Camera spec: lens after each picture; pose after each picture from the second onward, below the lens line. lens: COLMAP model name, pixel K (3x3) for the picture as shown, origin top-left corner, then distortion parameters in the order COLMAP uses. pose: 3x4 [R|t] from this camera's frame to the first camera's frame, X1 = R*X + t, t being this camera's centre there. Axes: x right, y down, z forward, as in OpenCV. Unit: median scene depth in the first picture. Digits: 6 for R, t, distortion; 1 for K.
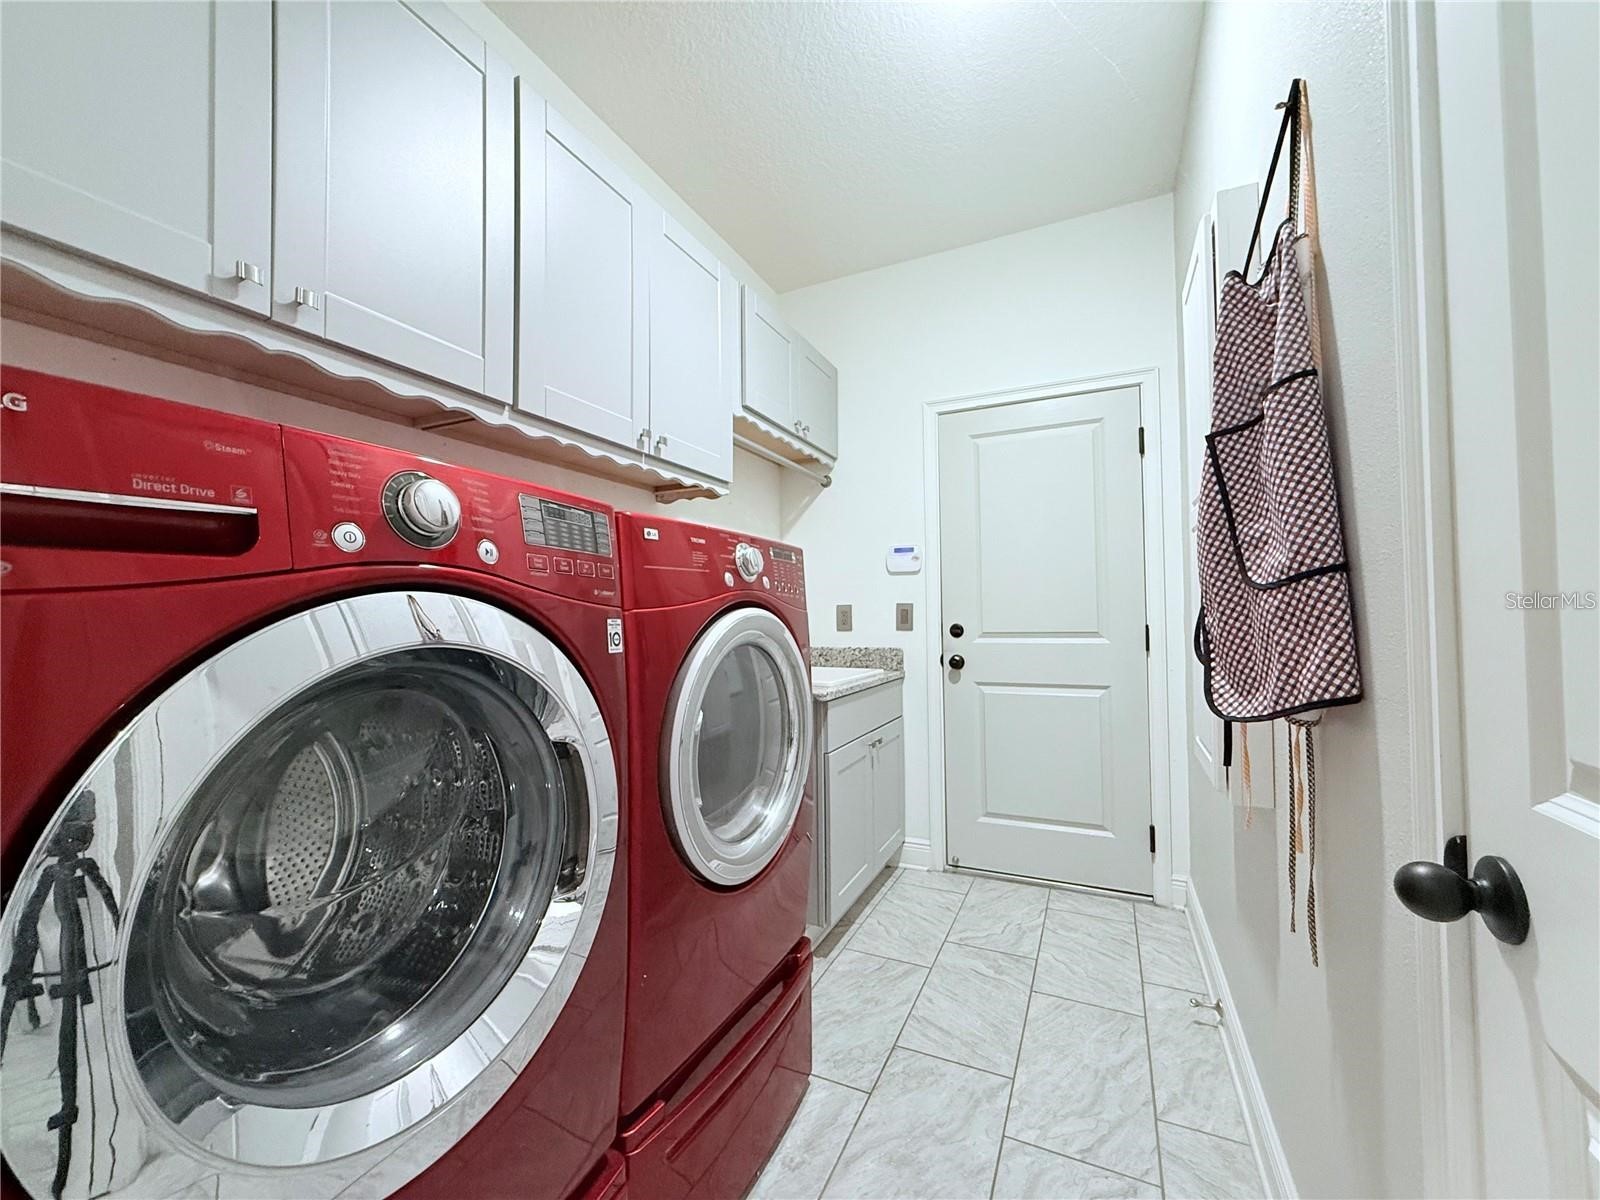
lens RADIAL K [[640.1, 0, 795.7], [0, 640.1, 605.0], [0, 0, 1]] dist [0.003793, -0.000659]
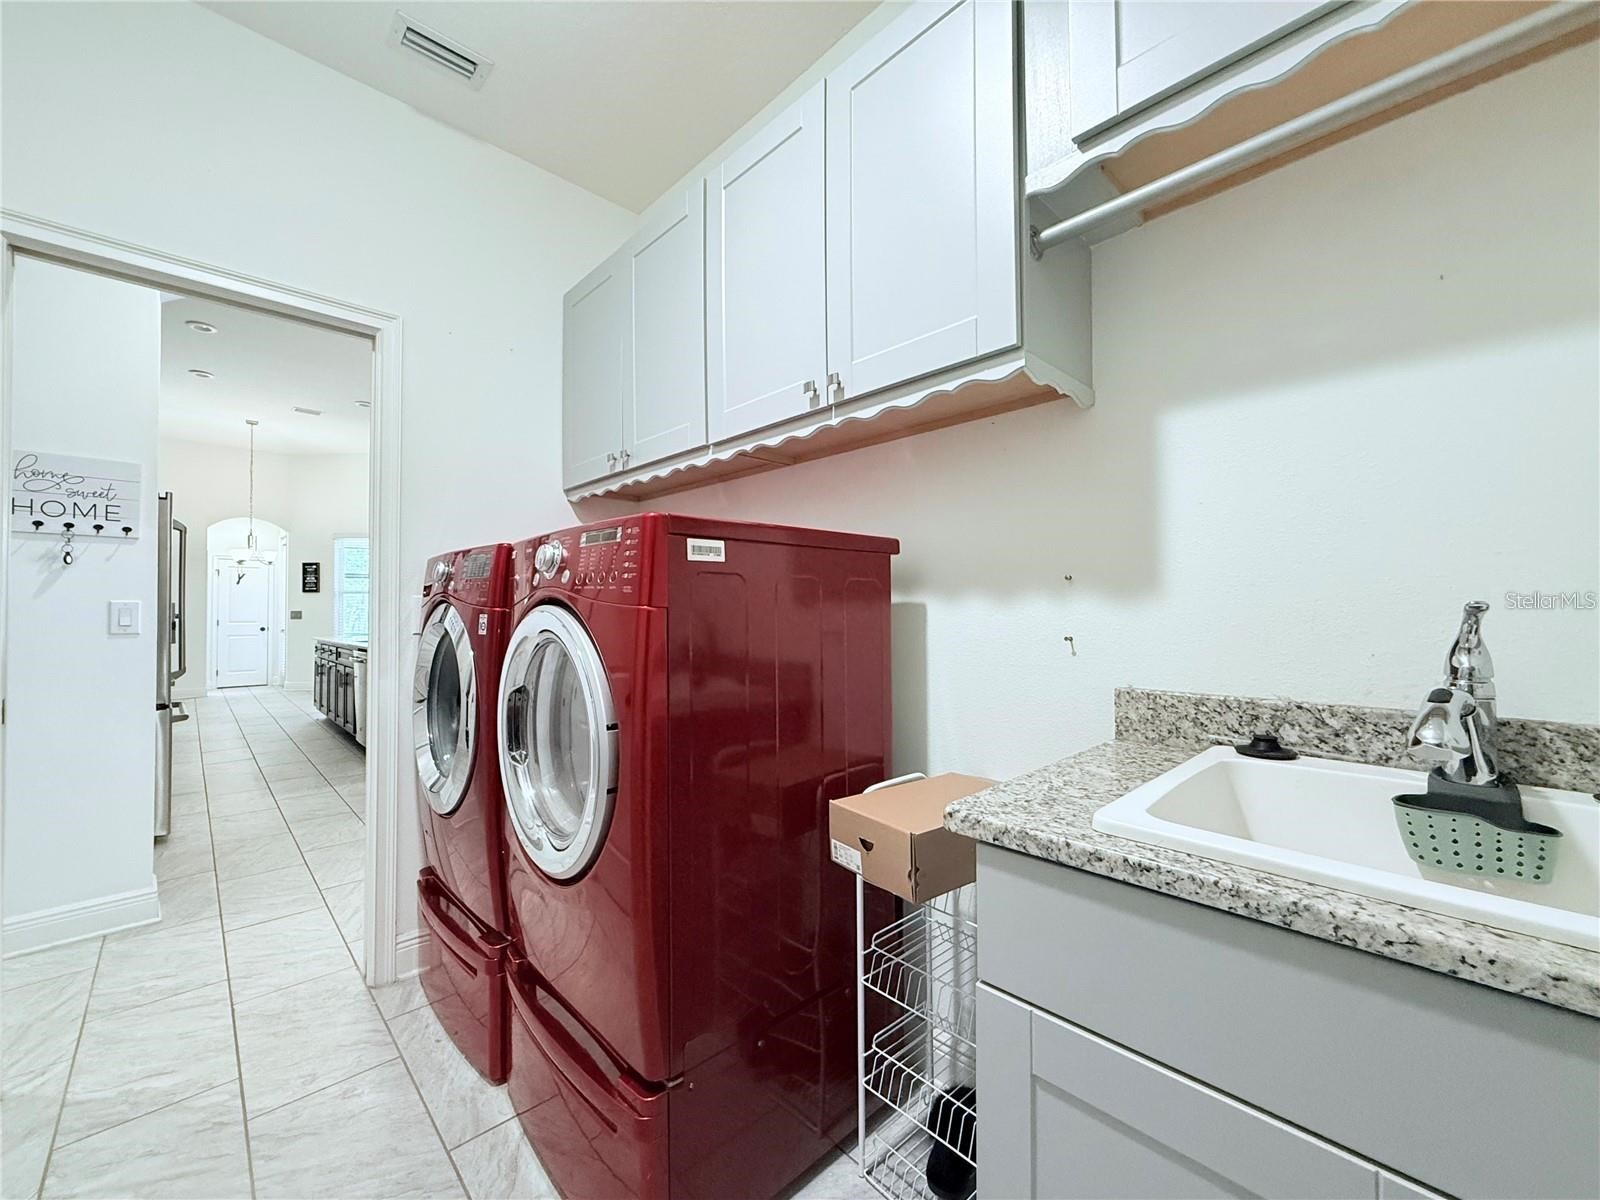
lens RADIAL K [[640.1, 0, 809.1], [0, 640.1, 598.3], [0, 0, 1]] dist [0.003793, -0.000659]
pose [[-0.349566, 0.014194, -0.936804, 0.656107], [0.041305, 0.999147, -0.000274, 0.008093], [0.936001, -0.038790, -0.349854, 1.519744]]
